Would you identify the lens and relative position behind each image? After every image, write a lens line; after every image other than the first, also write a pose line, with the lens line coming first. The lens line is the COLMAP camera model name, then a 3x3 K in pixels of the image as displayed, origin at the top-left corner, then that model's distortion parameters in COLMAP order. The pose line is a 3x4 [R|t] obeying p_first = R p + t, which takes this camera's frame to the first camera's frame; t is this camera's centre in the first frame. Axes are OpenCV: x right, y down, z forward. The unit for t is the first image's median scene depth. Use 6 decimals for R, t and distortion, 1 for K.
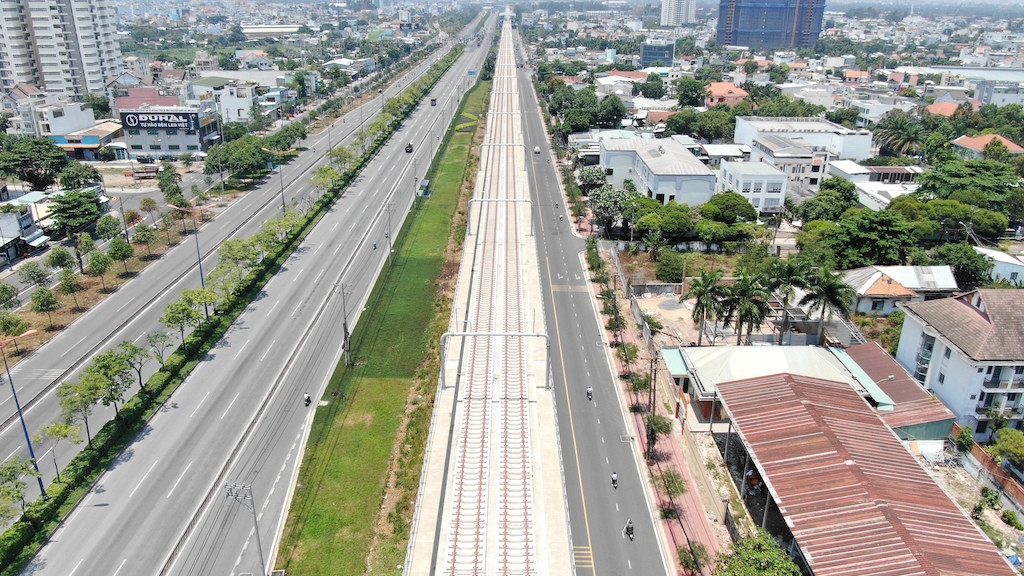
lens RADIAL K [[743.8, 0, 512.0], [0, 743.8, 288.0], [0, 0, 1]] dist [-0.013545, 0.002285]
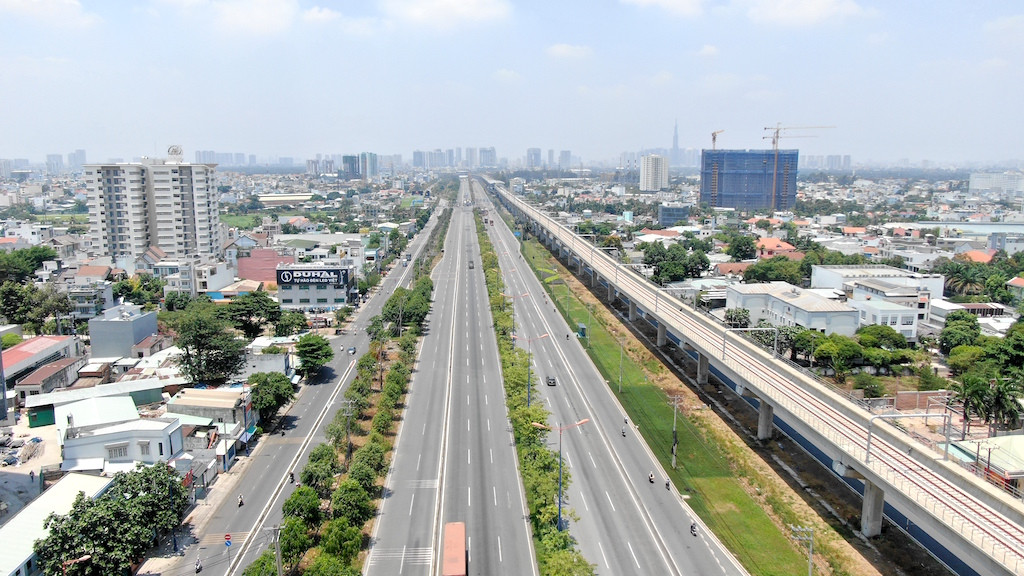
lens RADIAL K [[743.8, 0, 512.0], [0, 743.8, 288.0], [0, 0, 1]] dist [-0.013545, 0.002285]
pose [[0.998108, -0.018091, 0.058768, -0.238941], [0.030022, 0.977454, -0.209002, 0.028197], [-0.053662, 0.210371, 0.976148, -0.082059]]
